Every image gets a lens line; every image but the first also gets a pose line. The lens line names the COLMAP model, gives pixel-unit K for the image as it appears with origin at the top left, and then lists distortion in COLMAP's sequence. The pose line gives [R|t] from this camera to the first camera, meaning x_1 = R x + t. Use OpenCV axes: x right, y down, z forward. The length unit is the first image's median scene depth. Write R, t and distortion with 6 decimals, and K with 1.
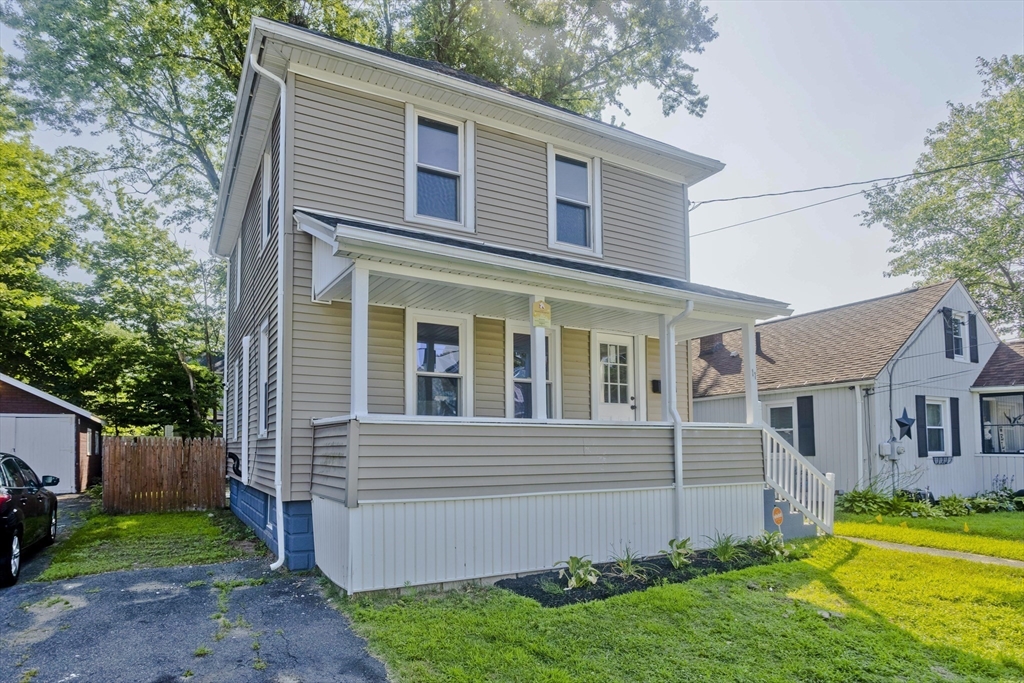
lens RADIAL K [[597.8, 0, 512.0], [0, 597.8, 341.5], [0, 0, 1]] dist [-0.000764, -0.000040]
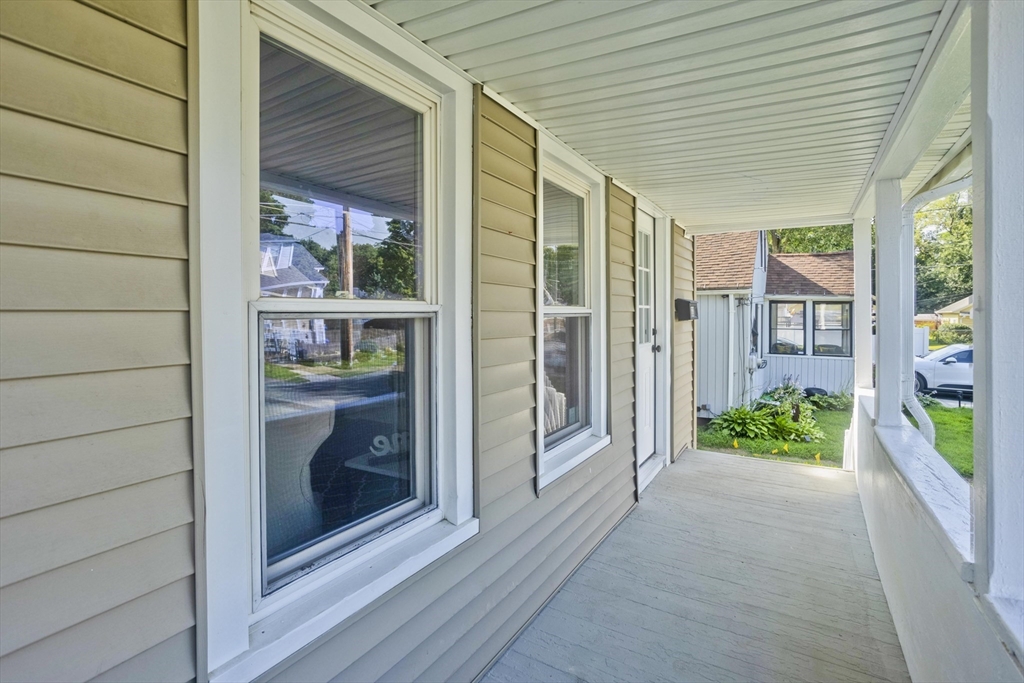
lens RADIAL K [[501.9, 0, 512.3], [0, 501.9, 330.9], [0, 0, 1]] dist [-0.050210, 0.027621]
pose [[0.860507, -0.014440, 0.509234, -0.117525], [-0.097579, 0.976418, 0.192577, 0.014664], [-0.500007, -0.215404, 0.838805, 0.550156]]
